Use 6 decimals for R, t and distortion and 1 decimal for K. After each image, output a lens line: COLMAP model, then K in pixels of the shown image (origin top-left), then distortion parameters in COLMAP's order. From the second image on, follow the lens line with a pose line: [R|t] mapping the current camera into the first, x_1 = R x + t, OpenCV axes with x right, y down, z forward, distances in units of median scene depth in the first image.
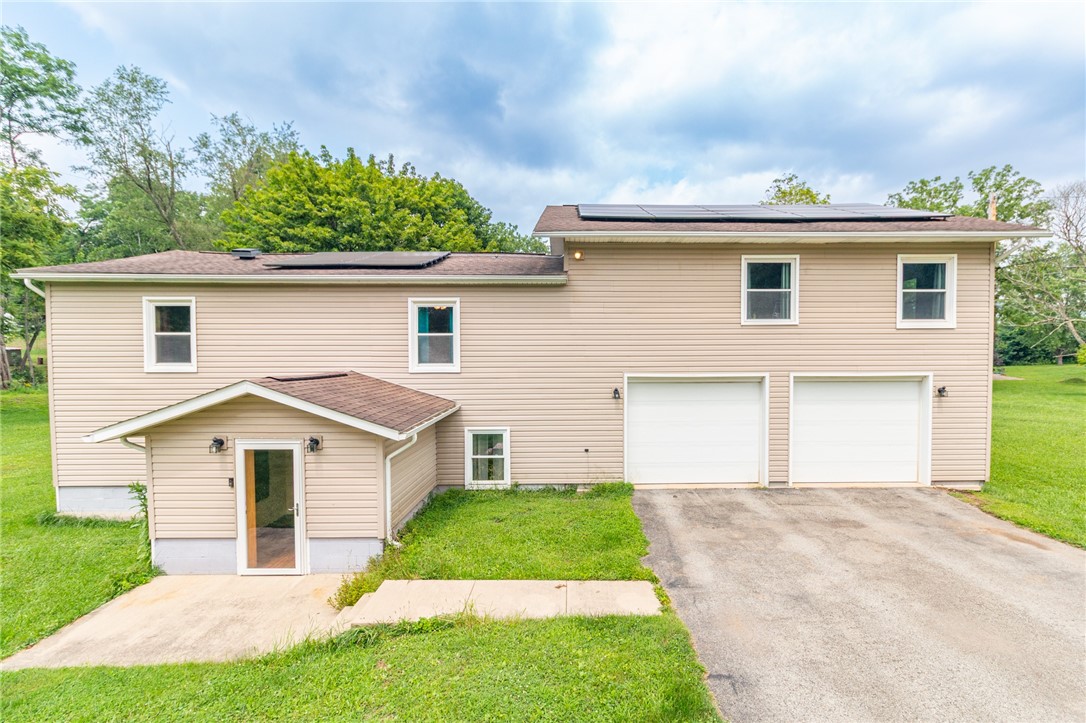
lens RADIAL K [[524.1, 0, 588.9], [0, 524.1, 371.2], [0, 0, 1]] dist [0.003748, -0.000448]
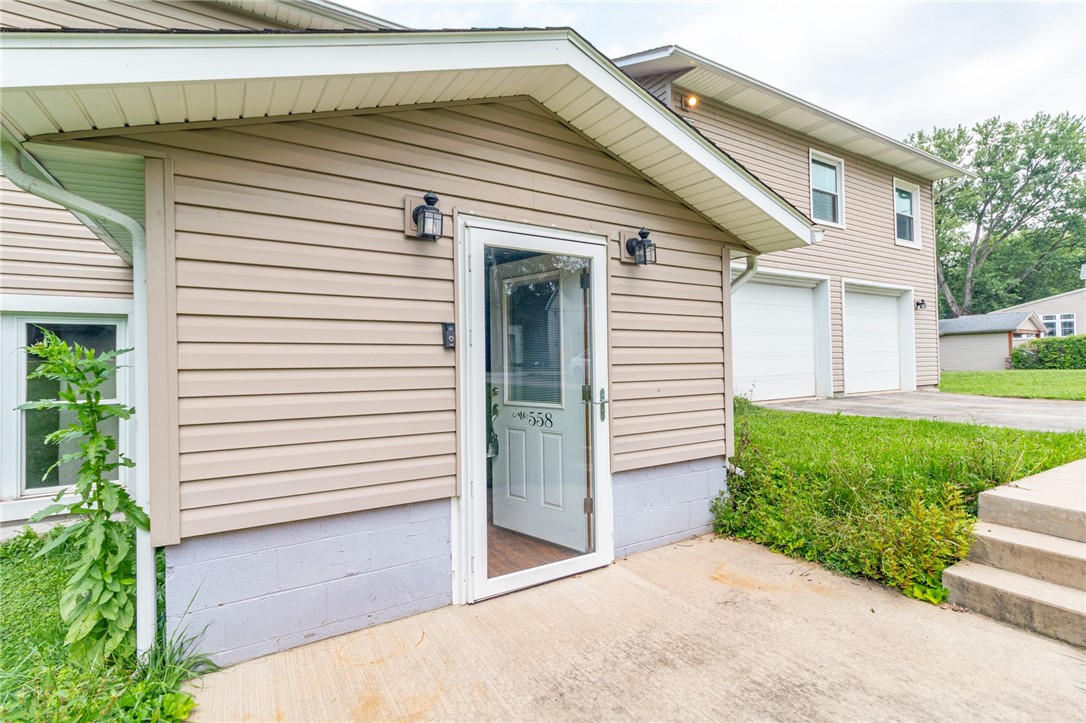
lens RADIAL K [[500.3, 0, 535.6], [0, 500.3, 357.8], [0, 0, 1]] dist [0.002907, -0.001109]
pose [[0.864611, -0.004964, 0.502417, -0.563969], [0.031835, 0.998483, -0.044920, 0.171540], [-0.501432, 0.054833, 0.863458, 0.483387]]
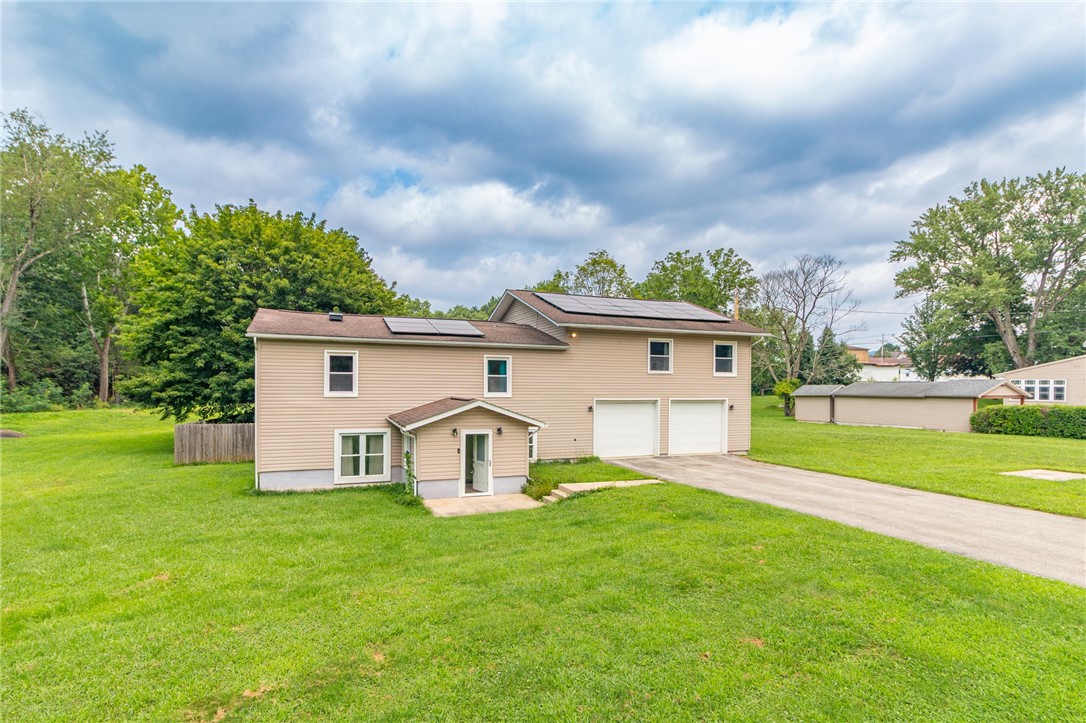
lens RADIAL K [[575.9, 0, 534.9], [0, 575.9, 386.3], [0, 0, 1]] dist [0.001167, 0.000929]
pose [[0.934537, 0.008699, 0.355760, -0.845928], [0.001226, 0.999617, -0.027662, 0.018082], [-0.355864, 0.026288, 0.934168, -0.832869]]
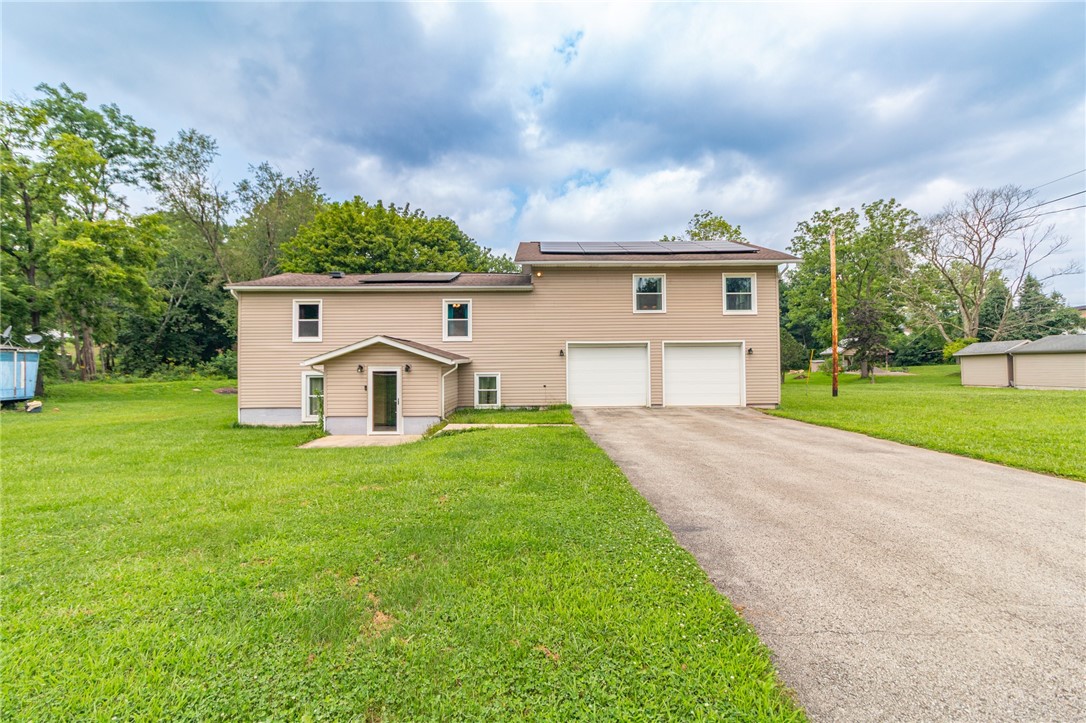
lens RADIAL K [[500.3, 0, 551.5], [0, 500.3, 357.8], [0, 0, 1]] dist [0.002907, -0.001109]
pose [[0.999959, -0.005350, -0.007251, 0.029984], [0.004980, 0.998728, -0.050184, 0.138998], [0.007510, 0.050146, 0.998714, -0.642318]]
